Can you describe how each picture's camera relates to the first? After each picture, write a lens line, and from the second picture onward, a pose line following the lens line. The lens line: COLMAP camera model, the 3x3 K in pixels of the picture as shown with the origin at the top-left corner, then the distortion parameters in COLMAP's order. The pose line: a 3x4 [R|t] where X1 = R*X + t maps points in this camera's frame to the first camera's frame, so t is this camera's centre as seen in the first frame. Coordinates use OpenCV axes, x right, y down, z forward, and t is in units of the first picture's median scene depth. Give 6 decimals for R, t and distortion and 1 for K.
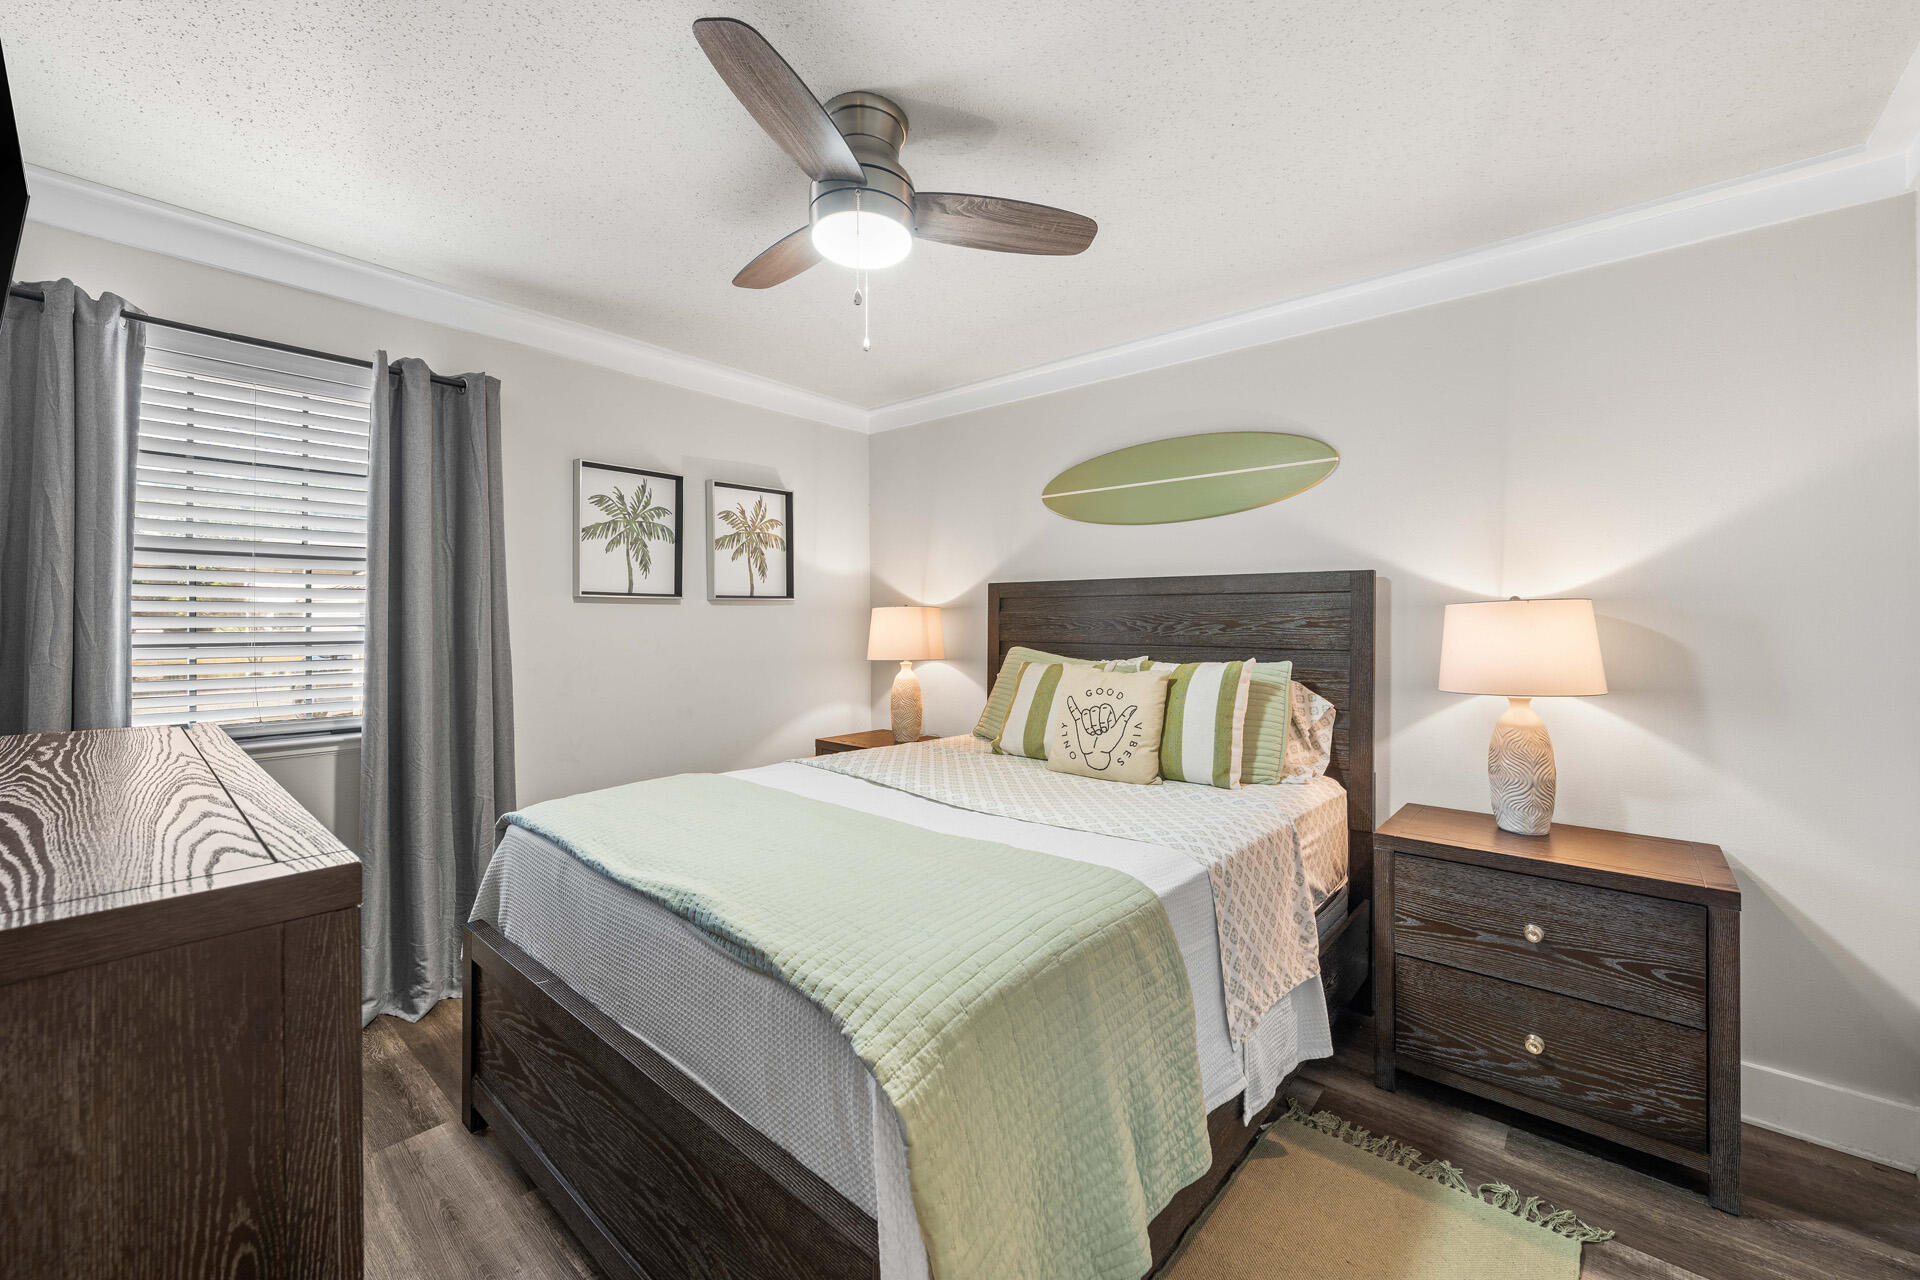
lens RADIAL K [[737.4, 0, 958.9], [0, 737.4, 632.6], [0, 0, 1]] dist [0.001490, -0.000181]
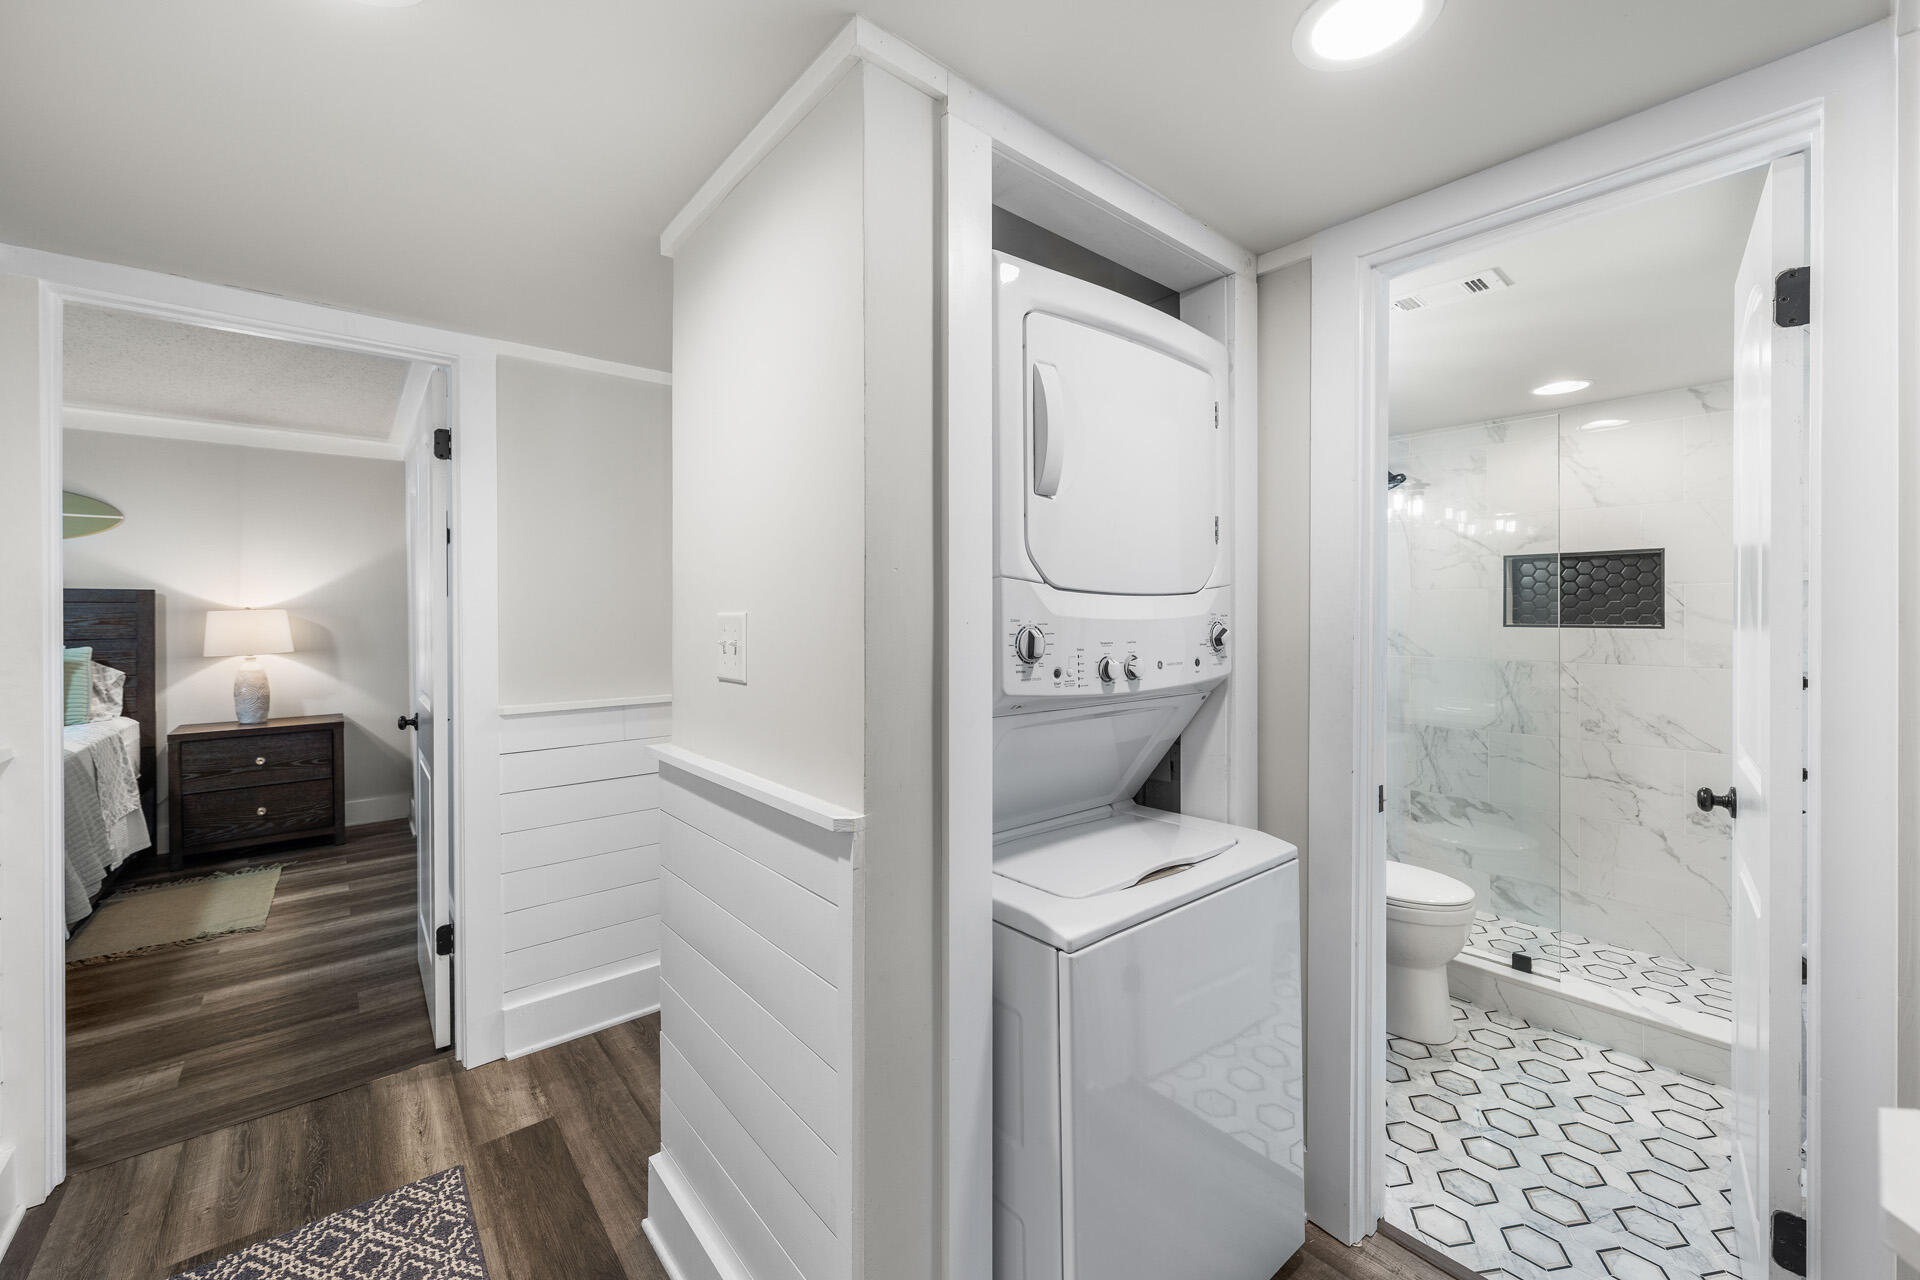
lens RADIAL K [[762.9, 0, 959.4], [0, 762.9, 605.5], [0, 0, 1]] dist [0.001251, 0.000108]
pose [[0.158319, -0.002731, 0.987384, -0.983864], [0.017963, 0.999839, -0.000115, -0.018066], [-0.987225, 0.017755, 0.158342, -1.232540]]
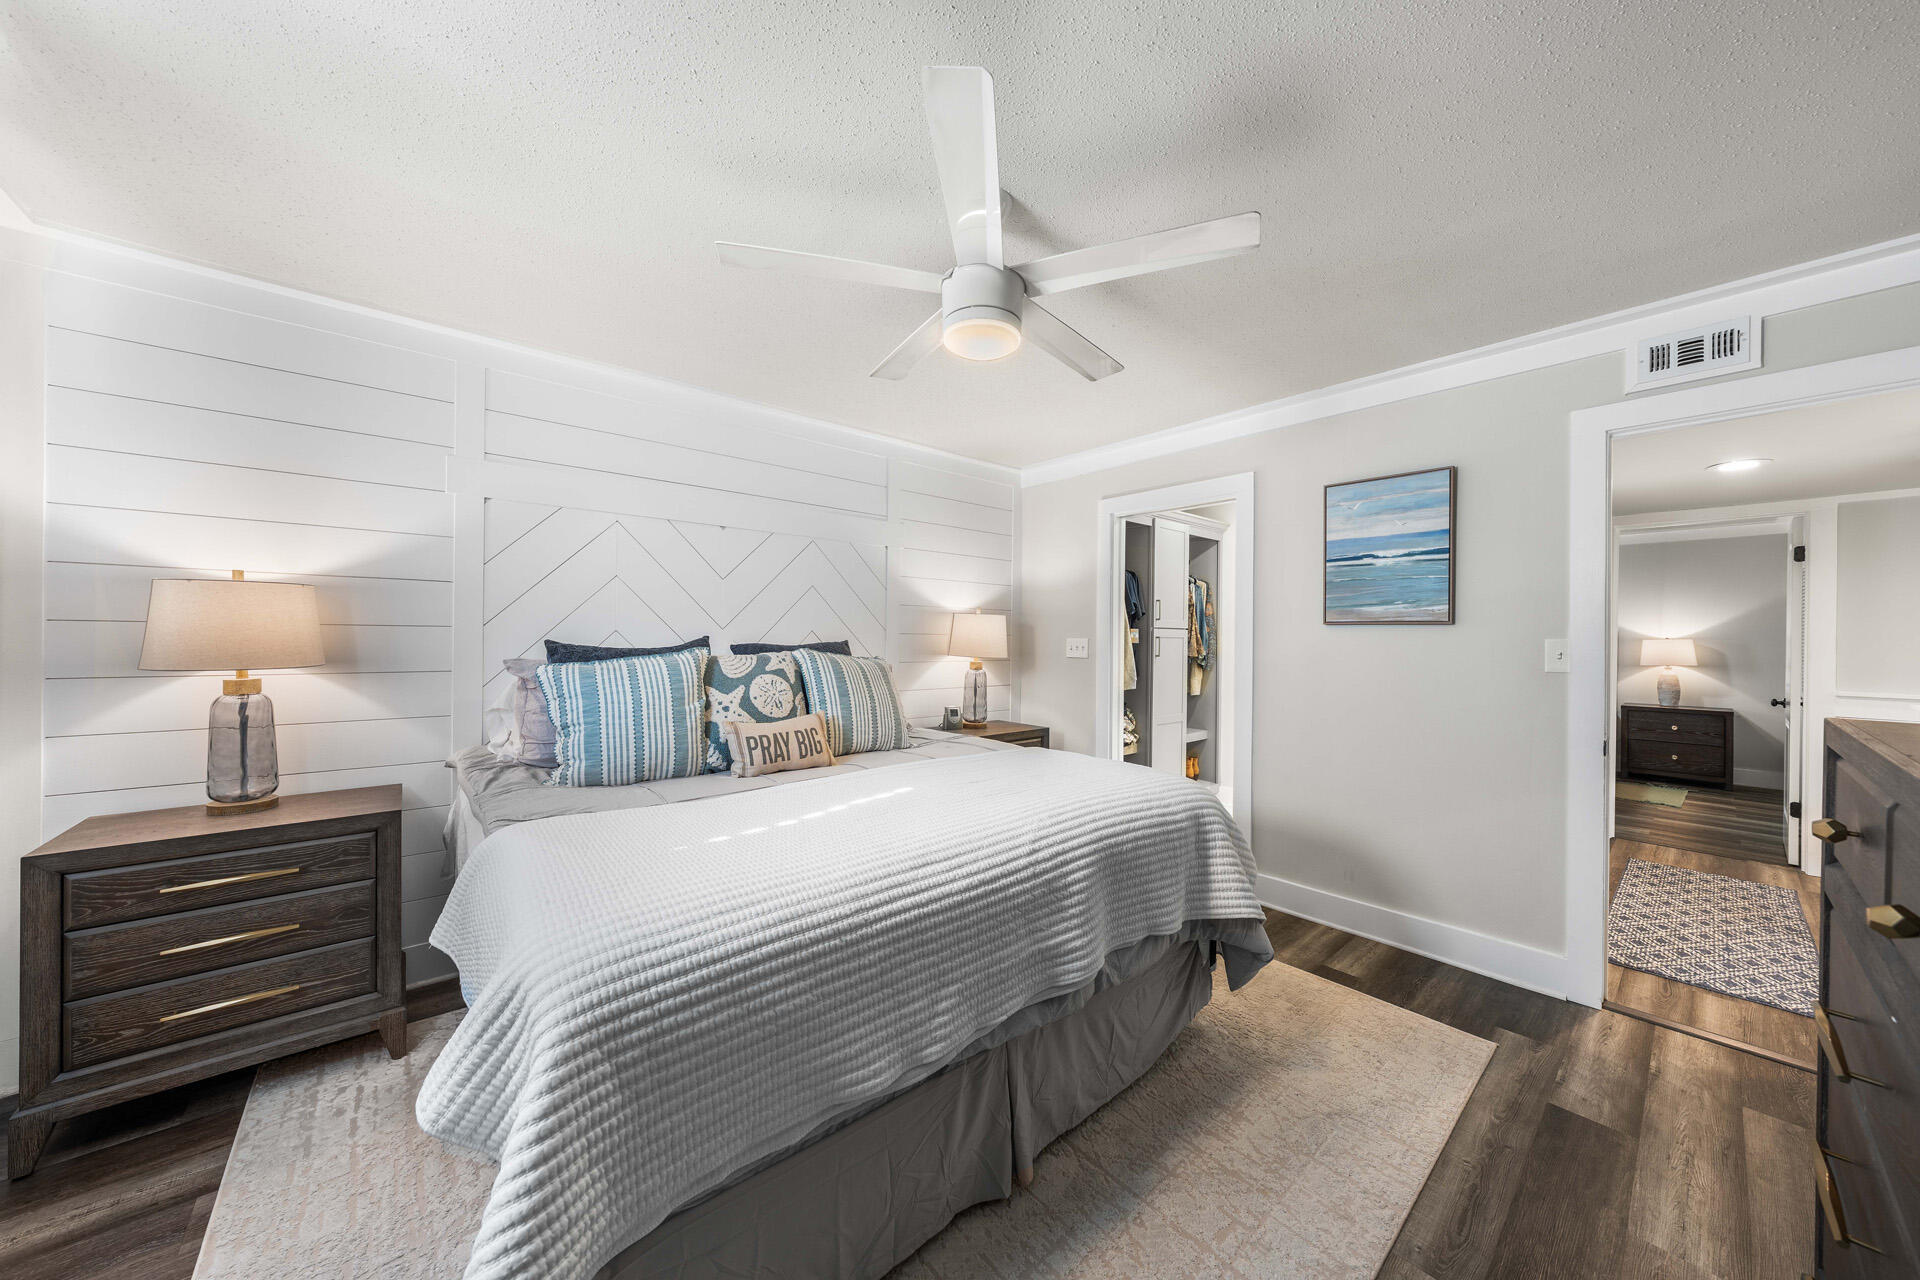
lens RADIAL K [[644.5, 0, 960.0], [0, 644.5, 640.0], [0, 0, 1]] dist [-0.000098, 0.000025]
pose [[0.989638, 0.003110, -0.143550, -2.027742], [-0.004302, 0.999959, -0.007991, -0.000899], [0.143520, 0.008526, 0.989611, -2.391626]]
